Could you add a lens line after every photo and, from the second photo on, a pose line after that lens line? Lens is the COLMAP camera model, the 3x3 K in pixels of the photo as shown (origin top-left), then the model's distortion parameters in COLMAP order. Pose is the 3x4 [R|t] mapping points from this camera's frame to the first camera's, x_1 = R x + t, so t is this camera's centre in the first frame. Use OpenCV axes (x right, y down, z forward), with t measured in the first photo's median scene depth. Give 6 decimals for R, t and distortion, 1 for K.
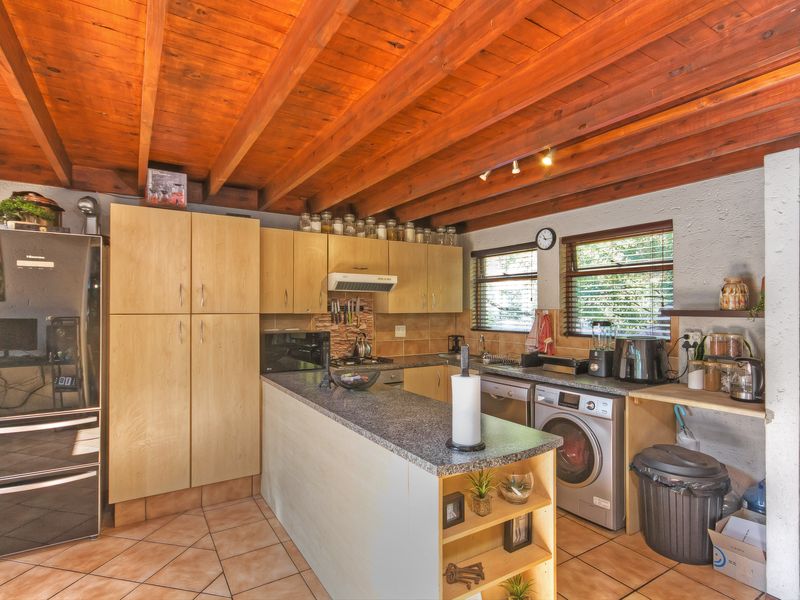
lens RADIAL K [[427.7, 0, 398.0], [0, 427.7, 302.1], [0, 0, 1]] dist [0.001718, -0.002310]
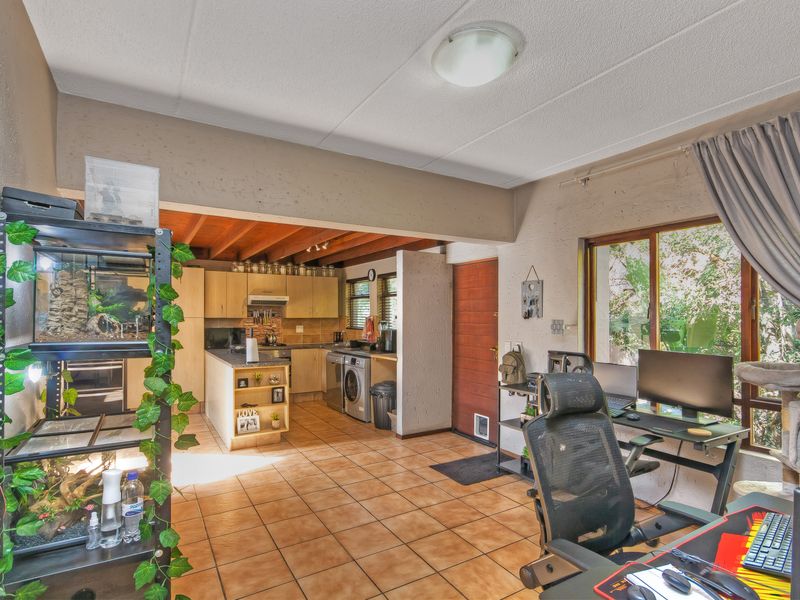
lens RADIAL K [[427.7, 0, 394.8], [0, 427.7, 311.4], [0, 0, 1]] dist [0.001718, -0.002310]
pose [[0.999664, -0.000519, -0.025908, 0.637376], [0.000635, 0.999990, 0.004470, -0.010470], [0.025906, -0.004485, 0.999654, -0.979287]]
